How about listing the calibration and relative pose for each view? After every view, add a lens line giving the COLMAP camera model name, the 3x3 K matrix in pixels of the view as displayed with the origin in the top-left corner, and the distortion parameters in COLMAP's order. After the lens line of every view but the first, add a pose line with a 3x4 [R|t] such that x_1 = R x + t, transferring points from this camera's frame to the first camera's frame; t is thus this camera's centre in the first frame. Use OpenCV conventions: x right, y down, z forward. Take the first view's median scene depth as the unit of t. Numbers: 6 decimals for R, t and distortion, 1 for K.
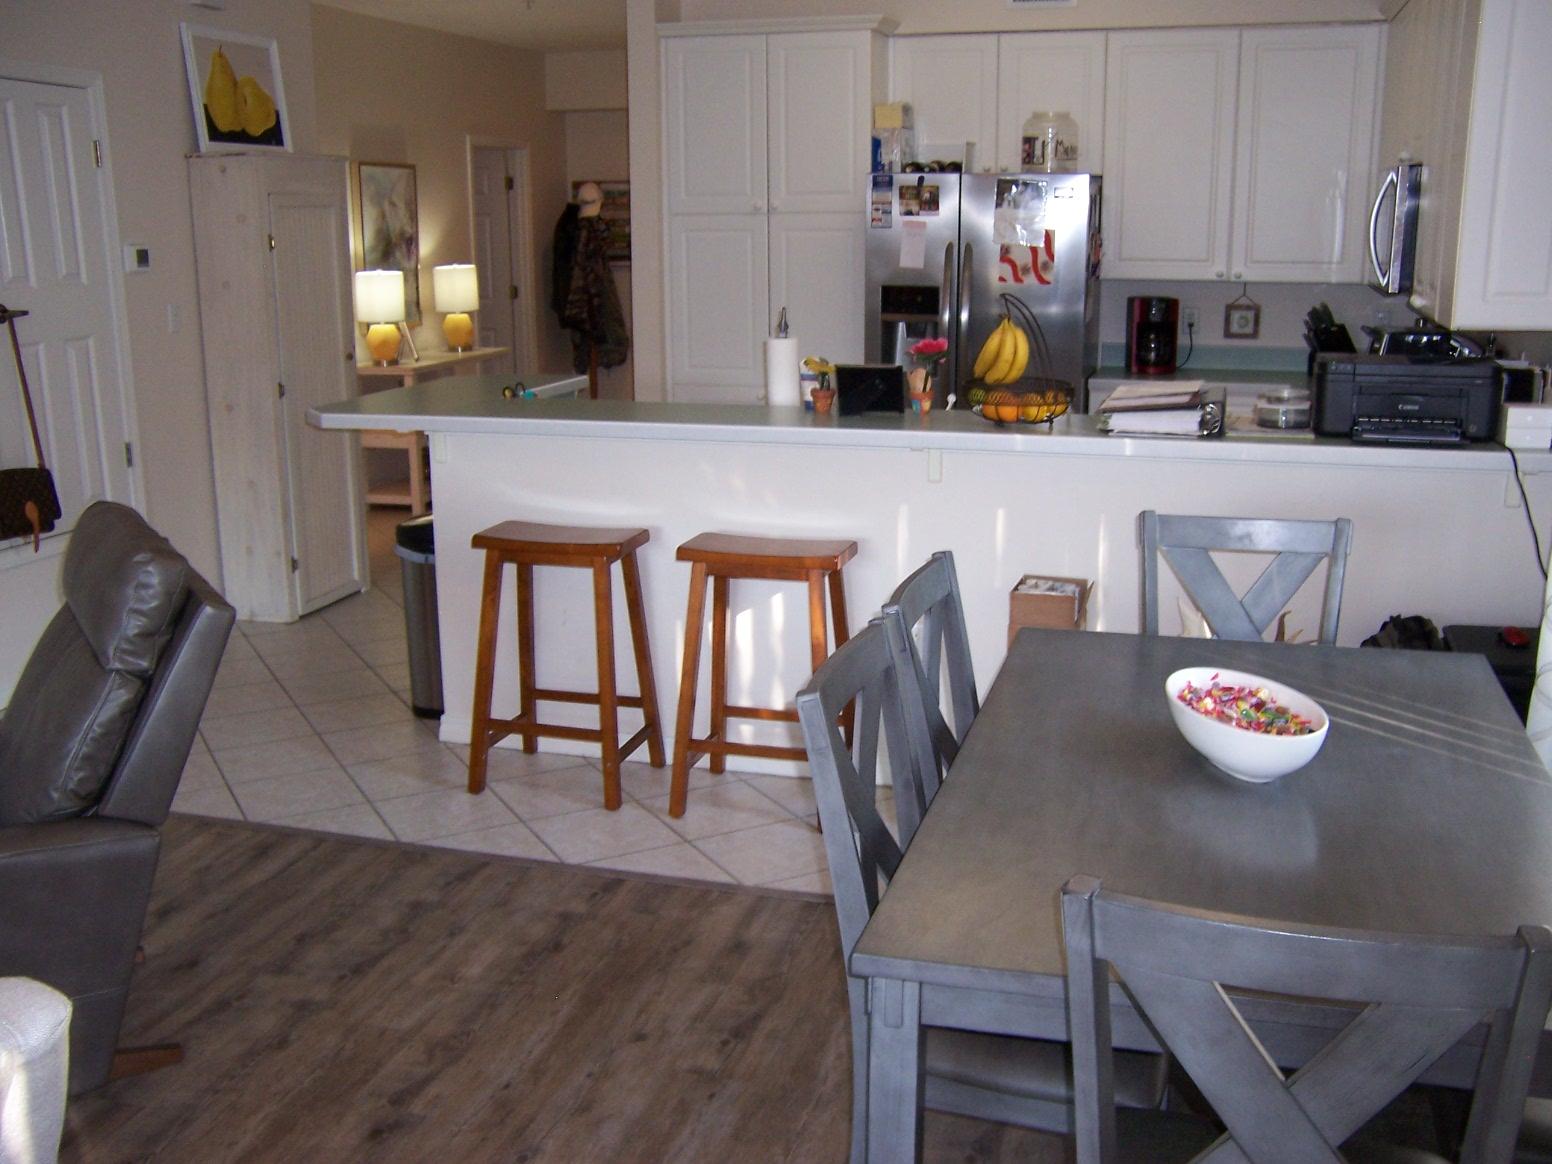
lens RADIAL K [[1515.8, 0, 776.0], [0, 1515.8, 584.3], [0, 0, 1]] dist [-0.075744, 0.000000]
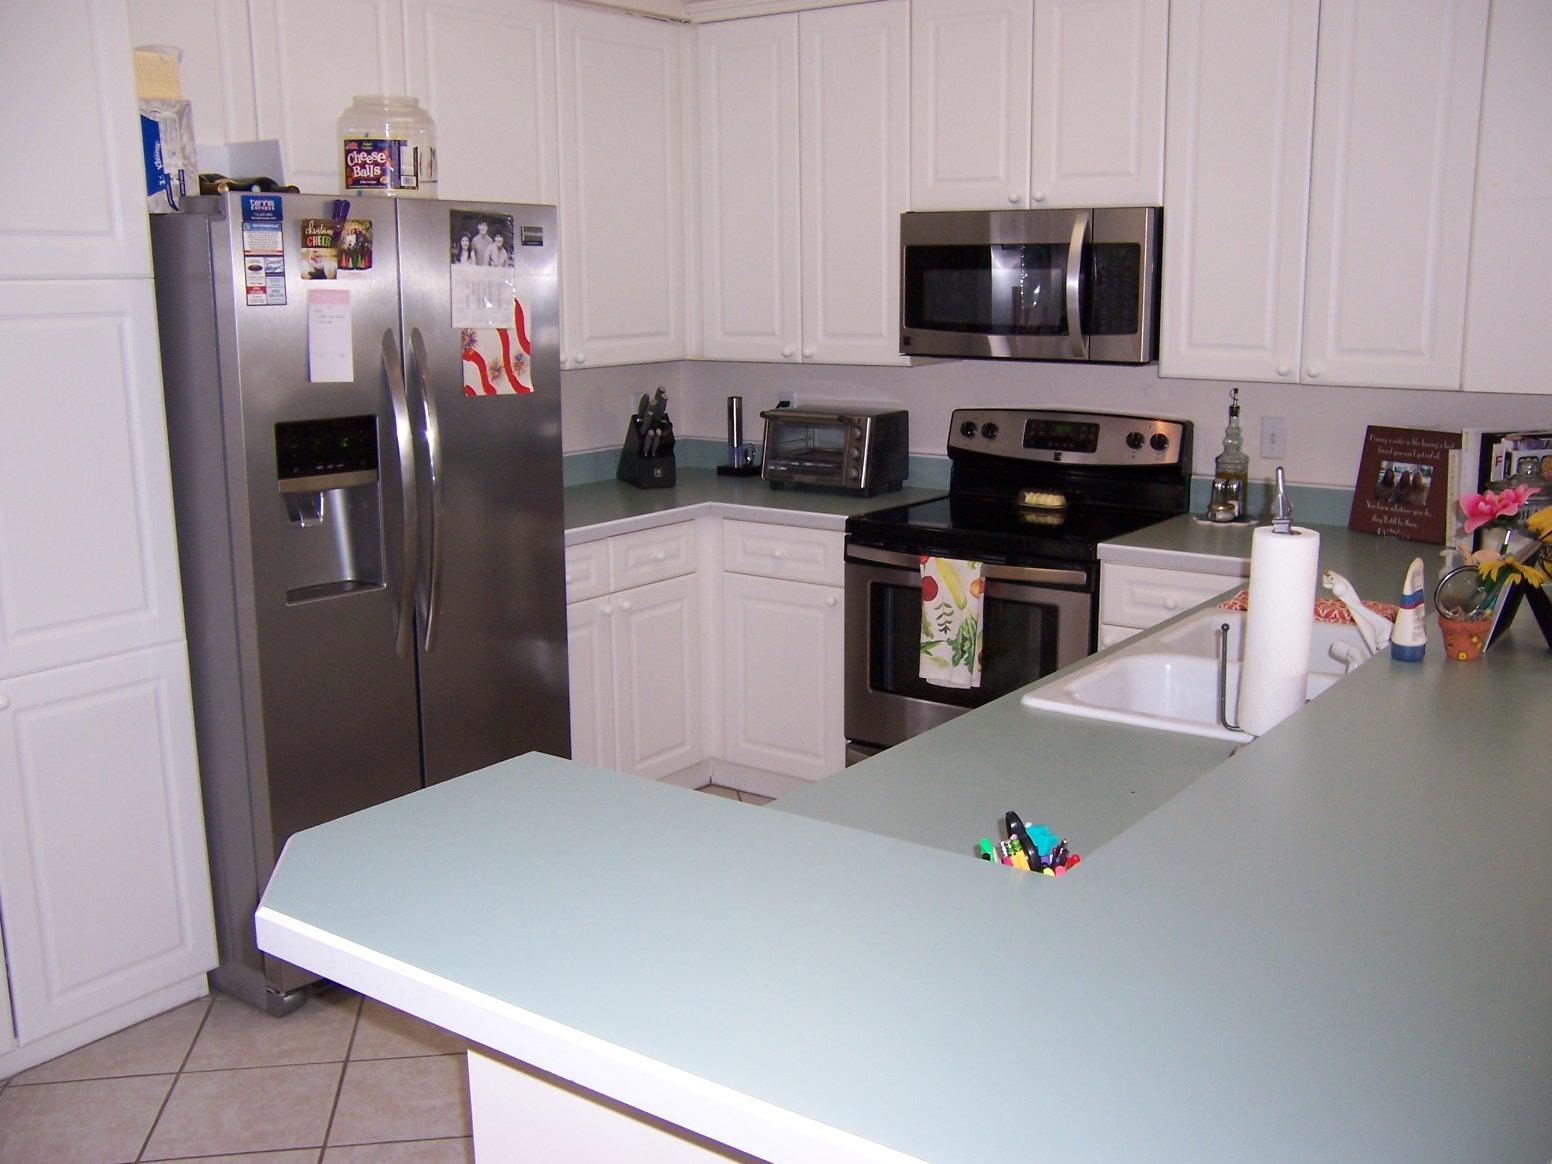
lens RADIAL K [[1515.8, 0, 822.8], [0, 1515.8, 576.6], [0, 0, 1]] dist [-0.075744, 0.000000]
pose [[0.313191, -0.188121, 0.930871, -0.340289], [0.225736, 0.966839, 0.119441, -0.171576], [-0.922472, 0.172724, 0.345271, 0.694118]]
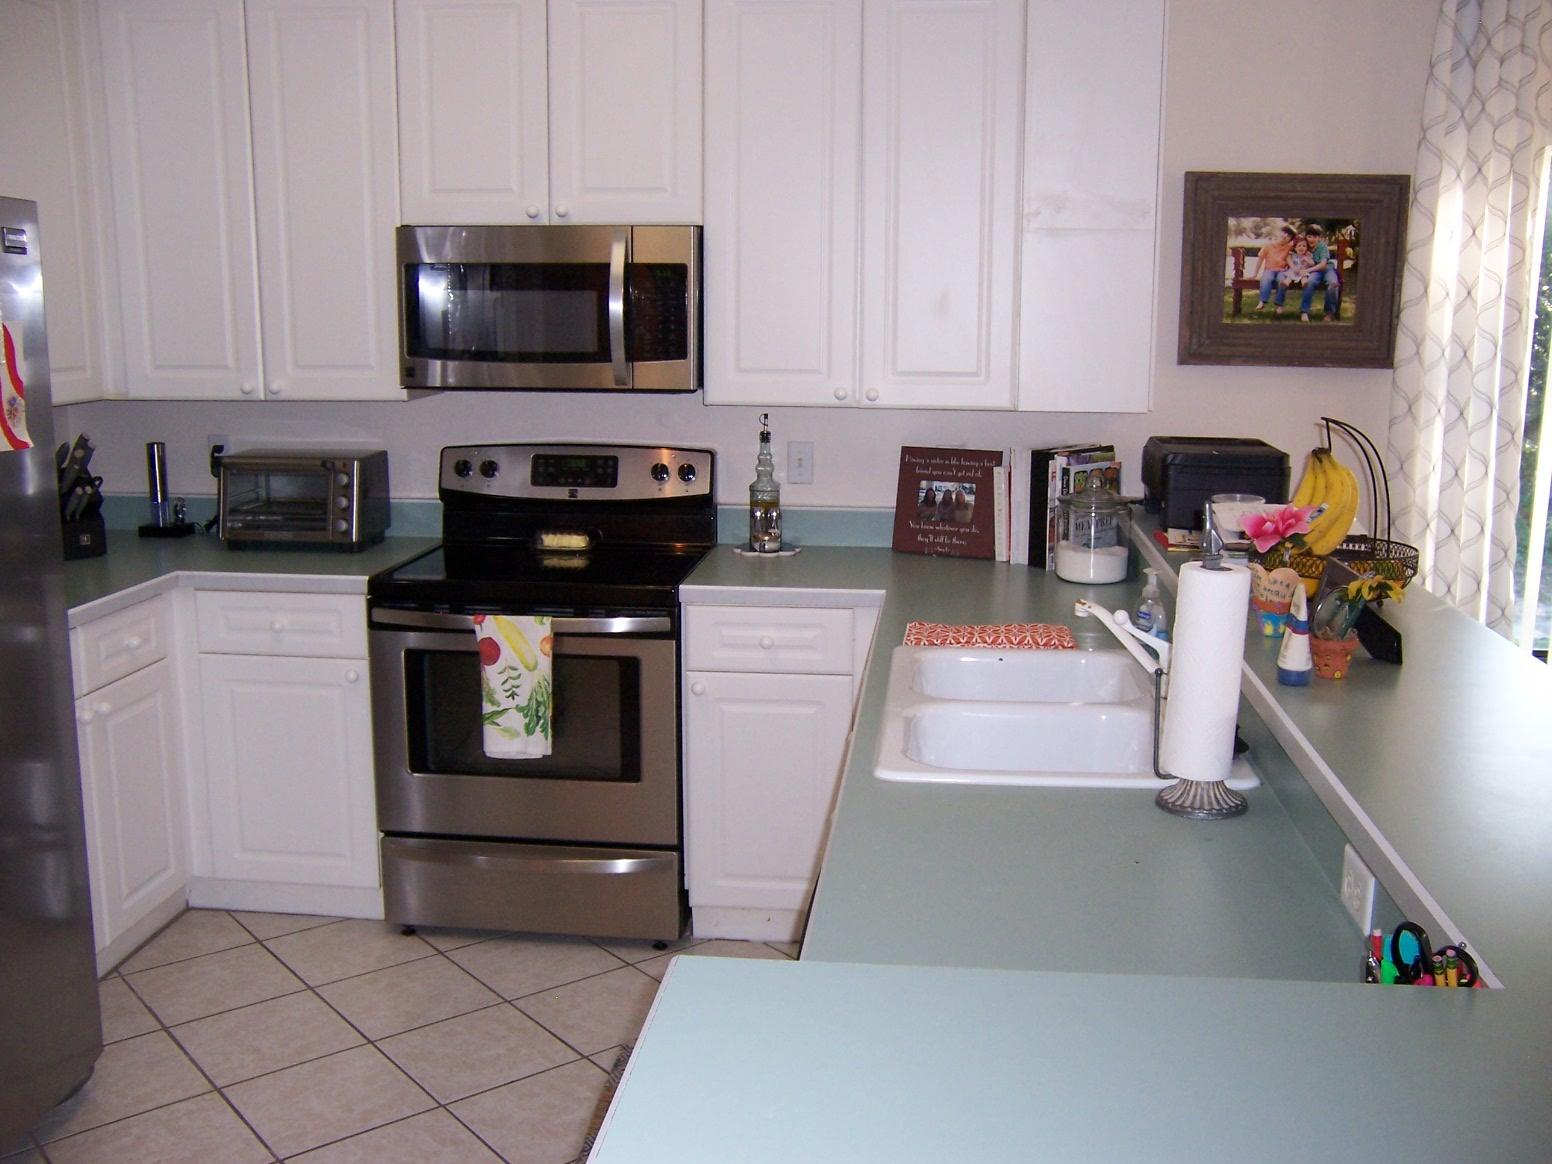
lens RADIAL K [[1515.8, 0, 775.2], [0, 1515.8, 586.4], [0, 0, 1]] dist [-0.075744, 0.000000]
pose [[-0.183746, -0.185701, 0.965273, -0.290122], [0.222668, 0.948603, 0.224881, -0.206997], [-0.957422, 0.256256, -0.132952, 0.844843]]
